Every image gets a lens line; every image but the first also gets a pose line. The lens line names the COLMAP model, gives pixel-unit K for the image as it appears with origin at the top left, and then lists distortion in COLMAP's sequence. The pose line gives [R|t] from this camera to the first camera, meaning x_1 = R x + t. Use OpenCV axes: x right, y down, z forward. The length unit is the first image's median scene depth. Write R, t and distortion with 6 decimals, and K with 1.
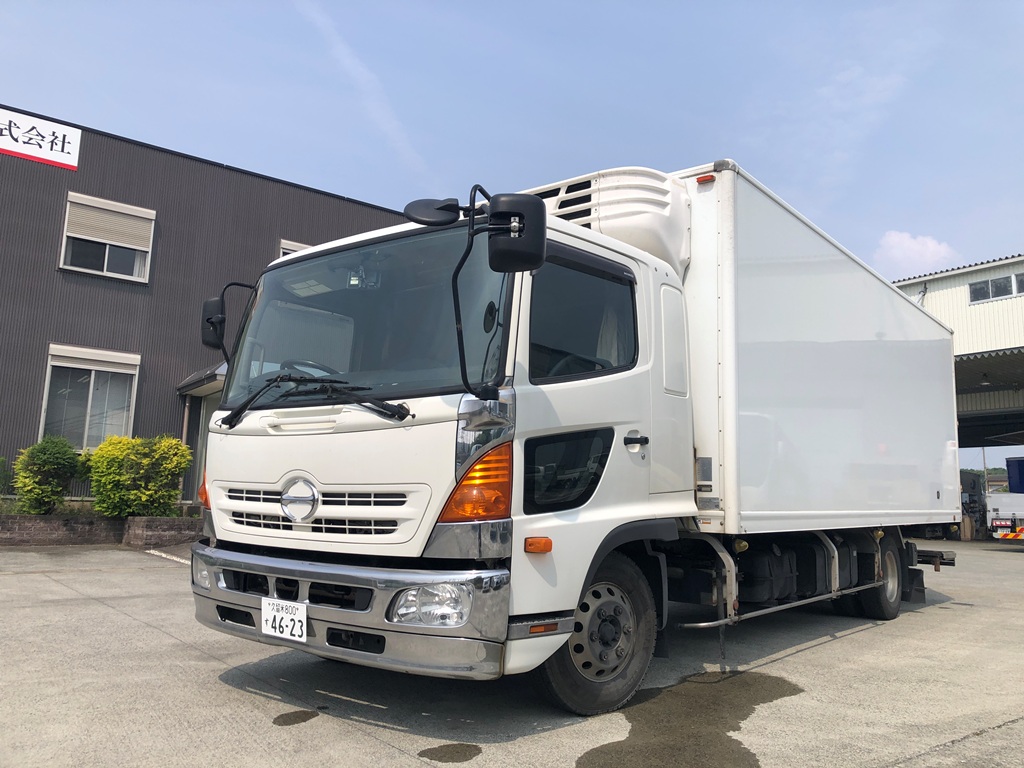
lens RADIAL K [[845.1, 0, 513.5], [0, 845.1, 376.0], [0, 0, 1]] dist [0.003570, 0.009736]
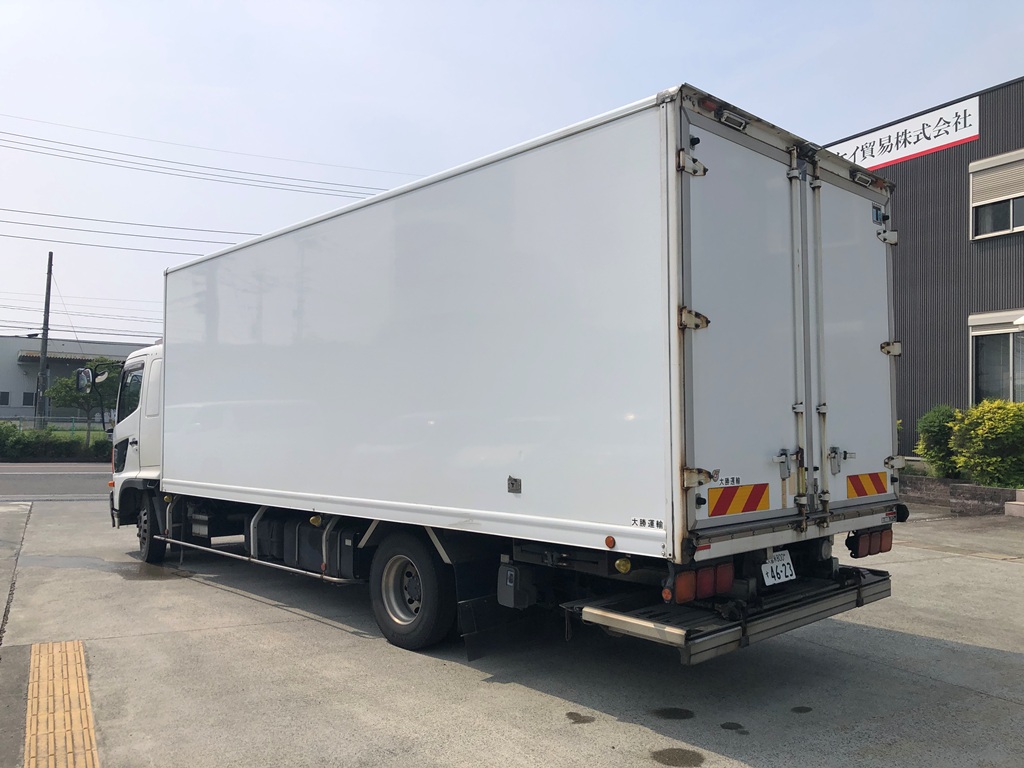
lens RADIAL K [[845.1, 0, 513.5], [0, 845.1, 376.0], [0, 0, 1]] dist [0.003570, 0.009736]
pose [[-0.153354, -0.085582, -0.984458, 0.713069], [0.135778, 0.984968, -0.106777, 0.089473], [0.978799, -0.150043, -0.139429, 0.750103]]
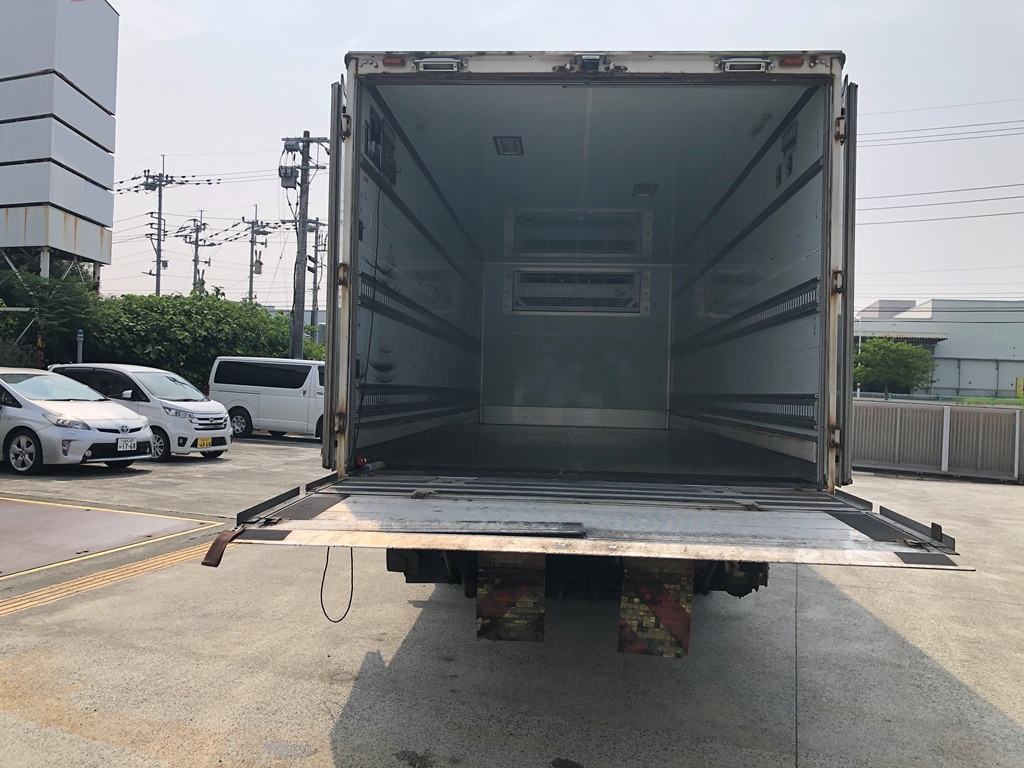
lens RADIAL K [[845.1, 0, 513.5], [0, 845.1, 376.0], [0, 0, 1]] dist [0.003570, 0.009736]
pose [[-0.830879, -0.057923, -0.553430, 0.532457], [0.029353, 0.988620, -0.147540, 0.133187], [0.555678, -0.138833, -0.819724, 1.065585]]
